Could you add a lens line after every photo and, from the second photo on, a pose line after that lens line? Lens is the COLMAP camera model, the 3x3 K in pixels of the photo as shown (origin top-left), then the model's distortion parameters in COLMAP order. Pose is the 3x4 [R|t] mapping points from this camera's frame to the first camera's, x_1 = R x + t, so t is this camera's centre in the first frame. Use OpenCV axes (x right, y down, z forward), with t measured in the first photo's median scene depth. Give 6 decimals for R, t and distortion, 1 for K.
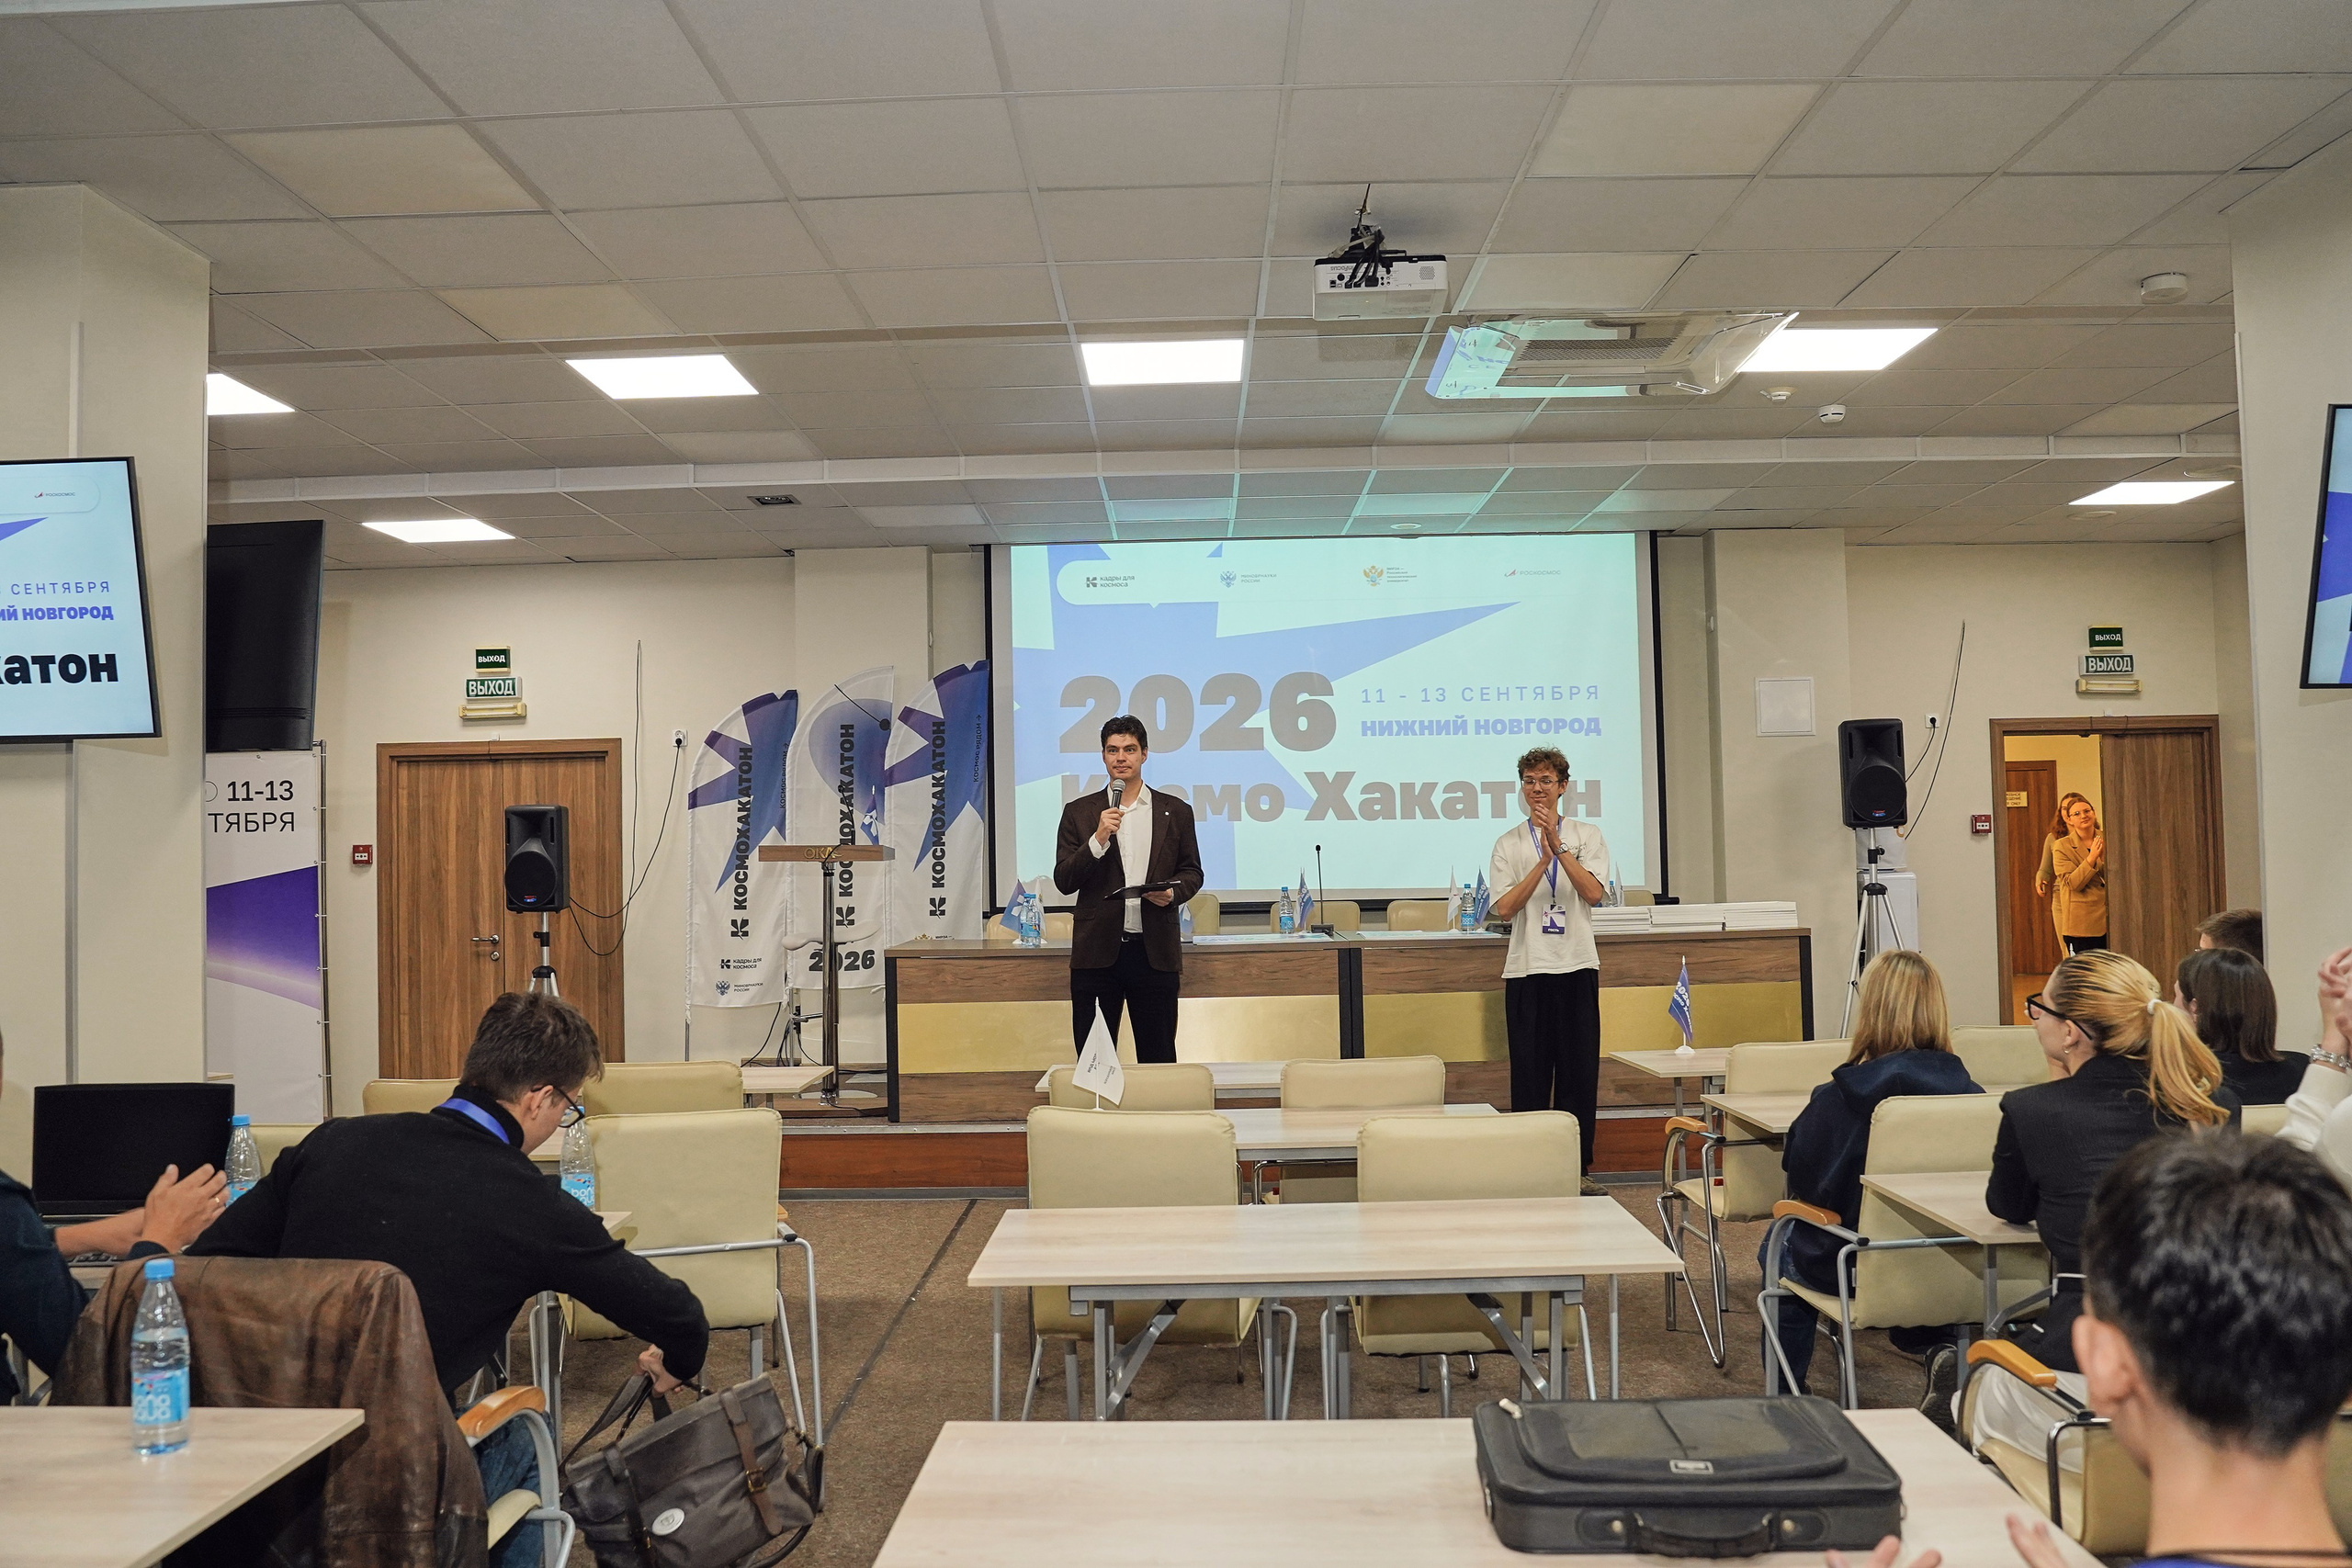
lens RADIAL K [[1898.2, 0, 1169.3], [0, 1898.2, 769.9], [0, 0, 1]] dist [-0.103784, 0.067830]
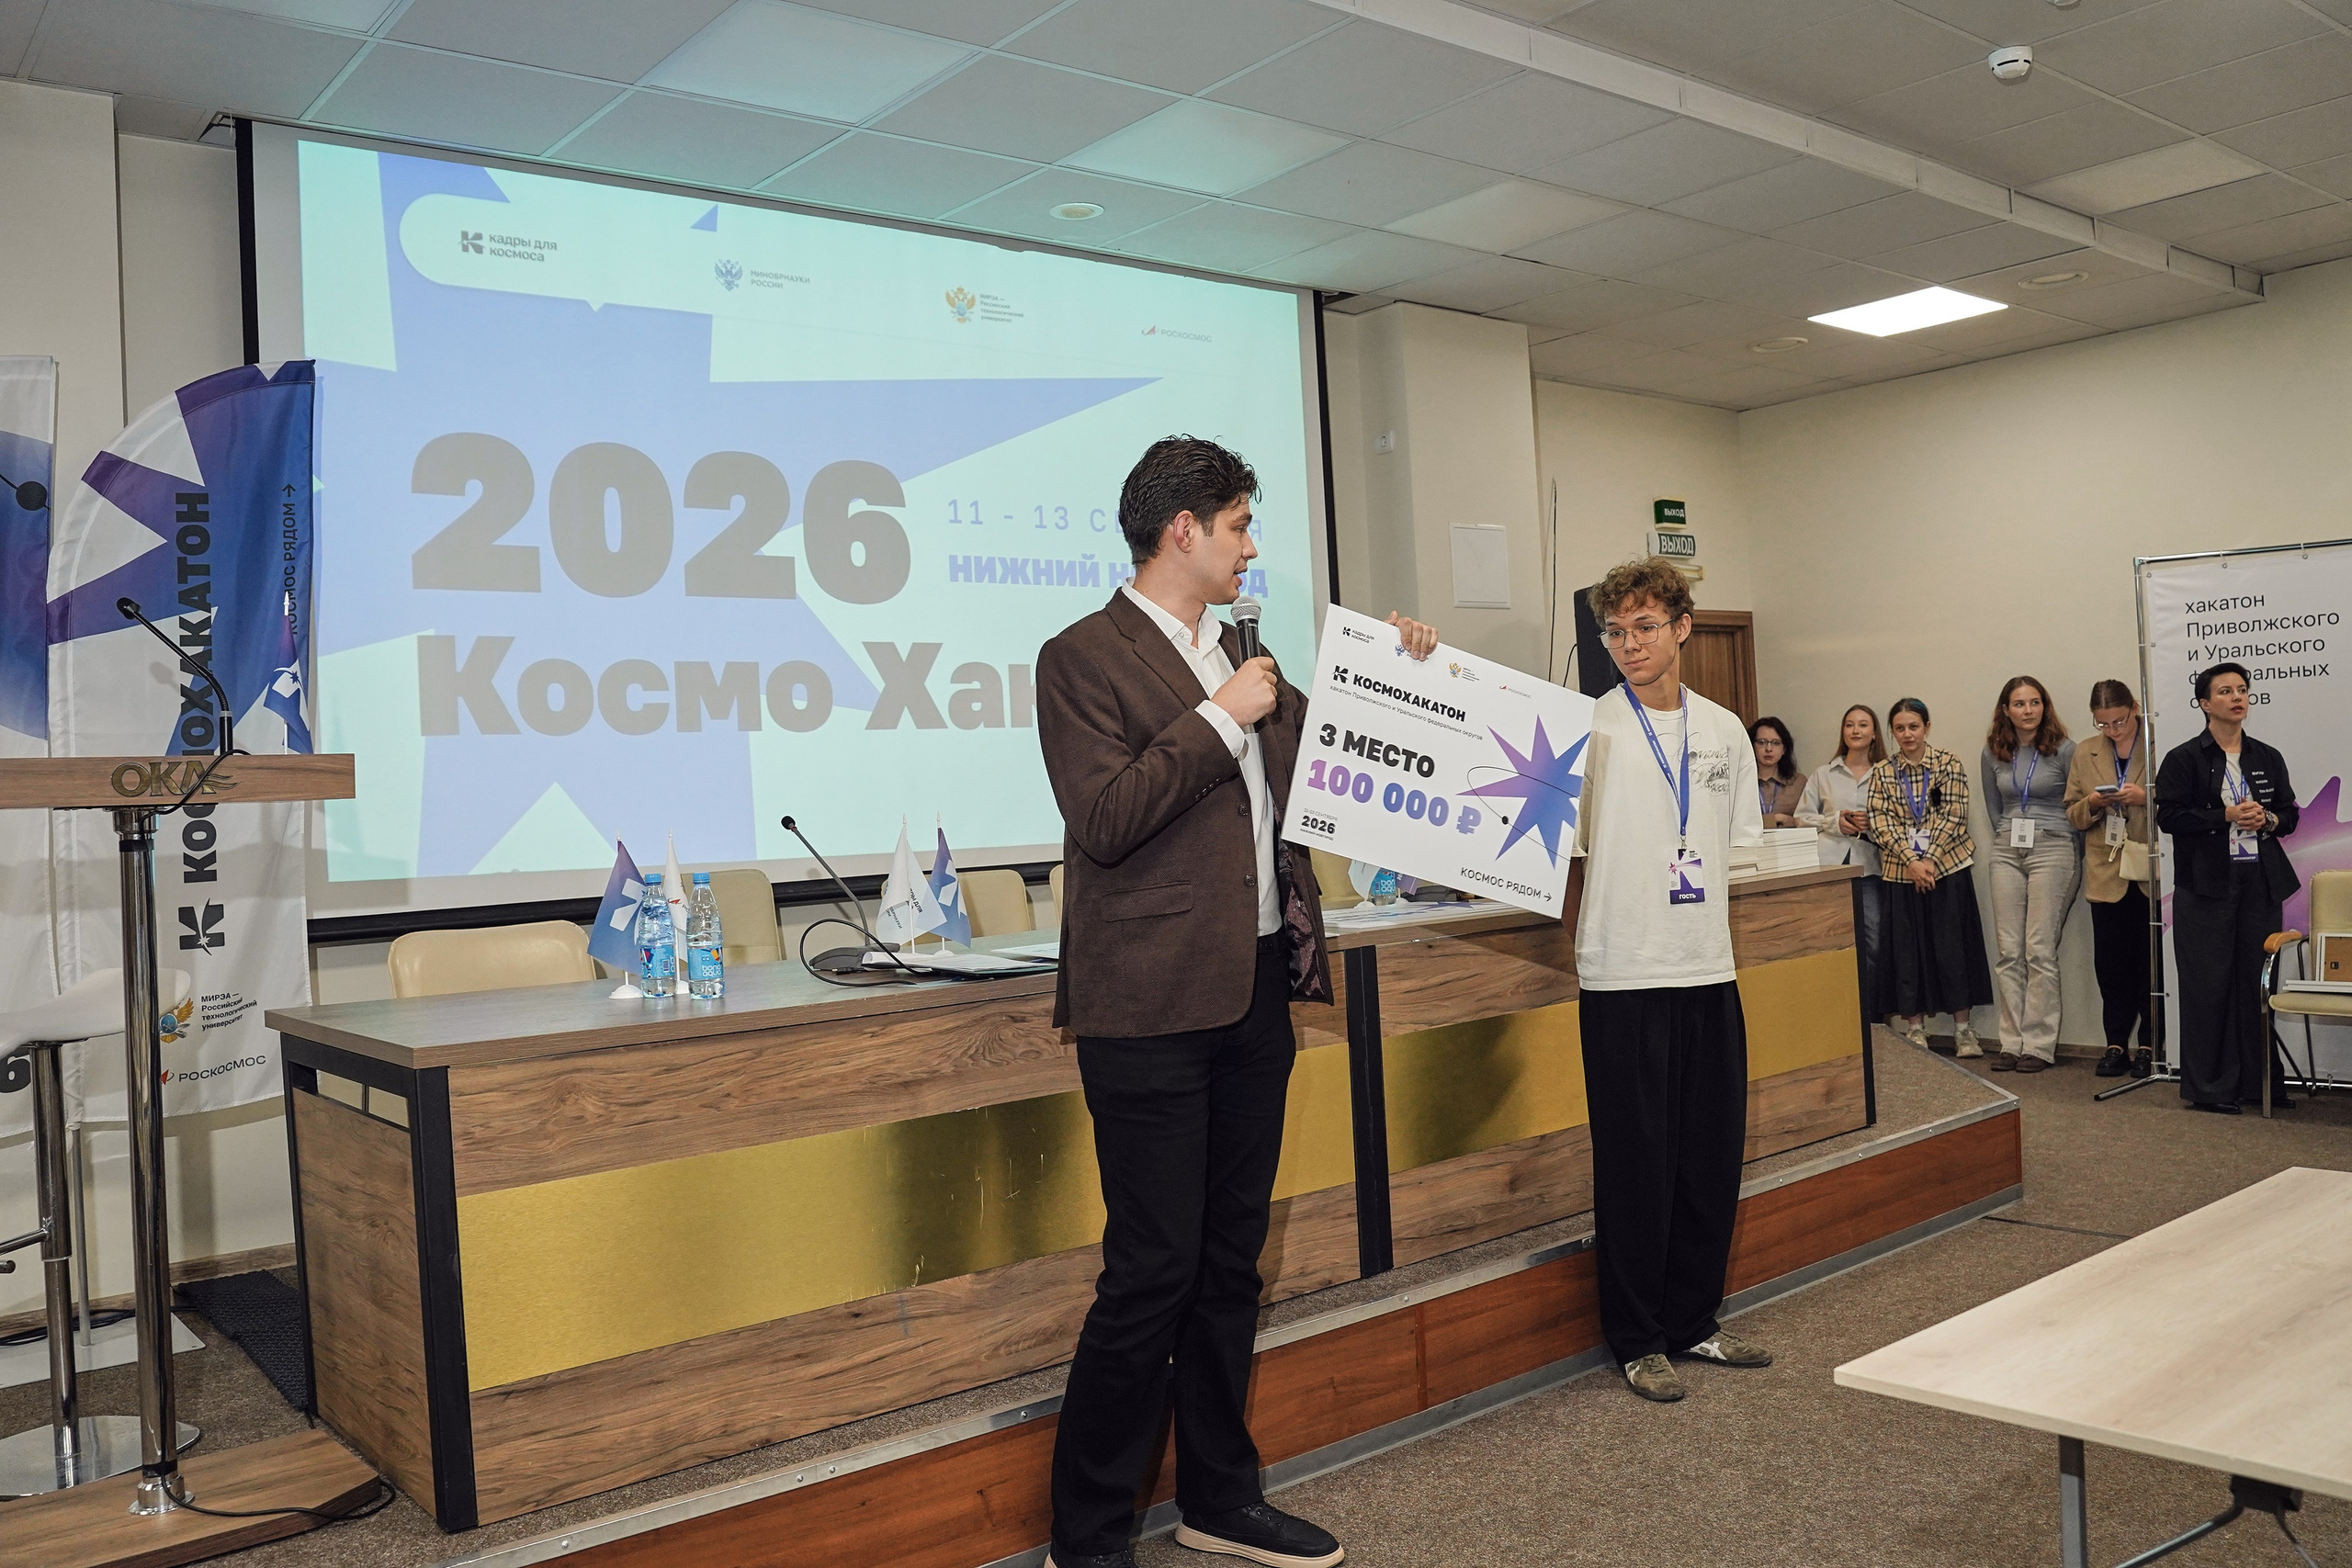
lens RADIAL K [[1898.2, 0, 1169.3], [0, 1898.2, 769.9], [0, 0, 1]] dist [-0.103784, 0.067830]
pose [[0.770419, -0.014351, 0.637377, -0.218881], [0.009733, 0.999895, 0.010748, 0.034579], [-0.637464, -0.002077, 0.770478, 0.540208]]
